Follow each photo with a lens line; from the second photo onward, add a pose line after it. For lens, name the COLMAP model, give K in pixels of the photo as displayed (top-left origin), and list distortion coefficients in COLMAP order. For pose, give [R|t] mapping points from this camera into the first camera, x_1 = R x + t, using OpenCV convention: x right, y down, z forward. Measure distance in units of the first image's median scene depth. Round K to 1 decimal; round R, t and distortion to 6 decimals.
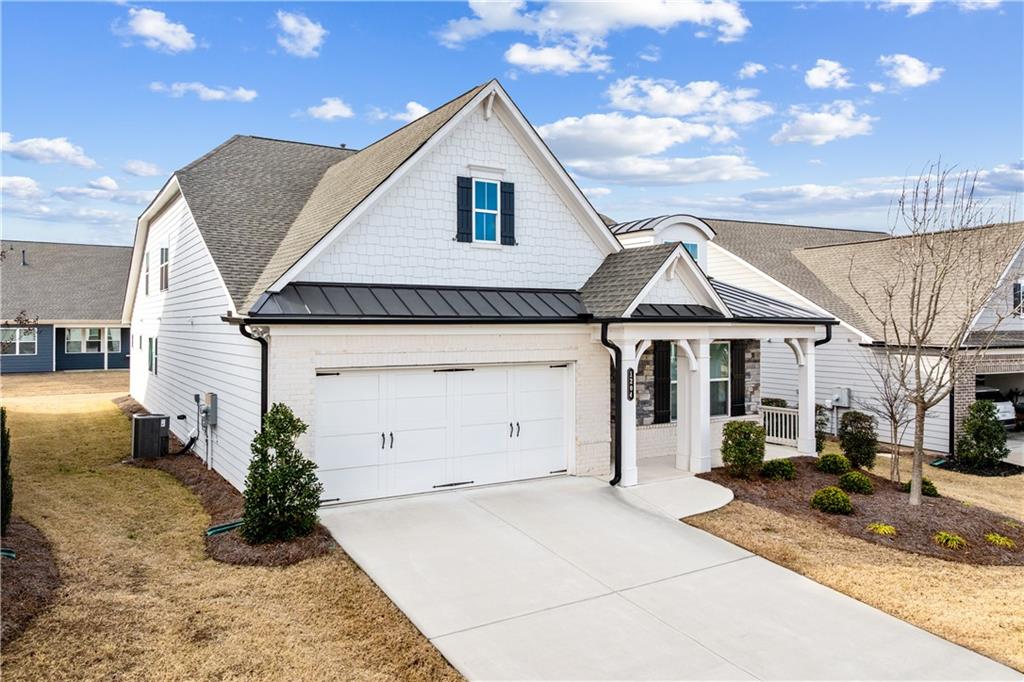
lens RADIAL K [[734.8, 0, 514.7], [0, 734.8, 392.6], [0, 0, 1]] dist [-0.011377, -0.003665]
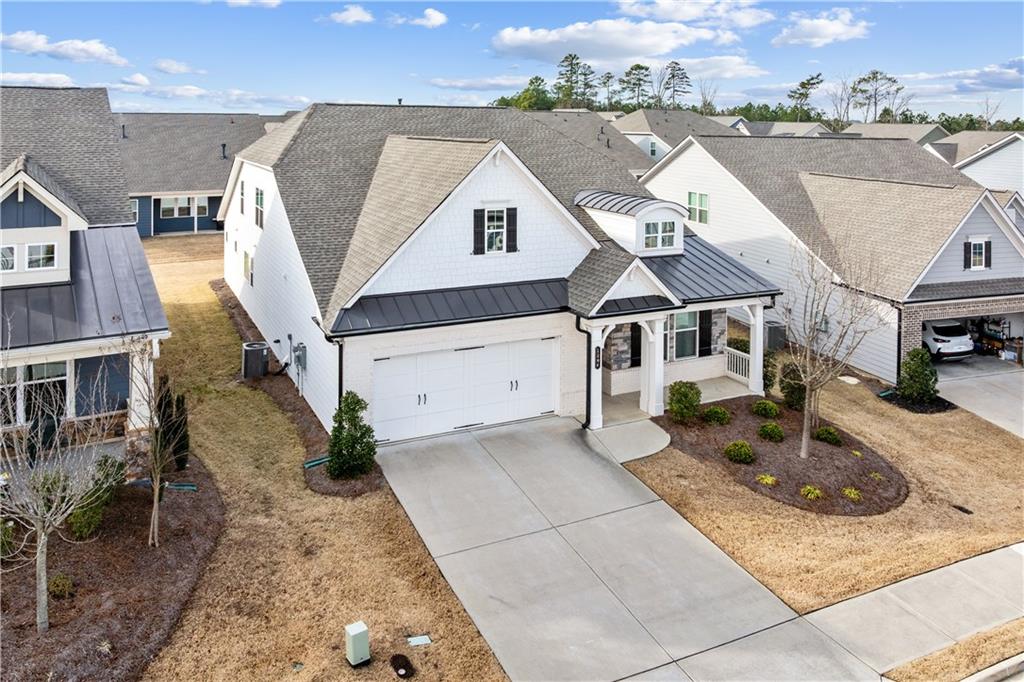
lens RADIAL K [[773.5, 0, 507.2], [0, 773.5, 258.6], [0, 0, 1]] dist [0.023495, -0.001223]
pose [[0.994268, 0.022895, -0.104433, 0.138796], [-0.015263, 0.997193, 0.073302, -0.306315], [0.105818, -0.071288, 0.991827, -0.455375]]
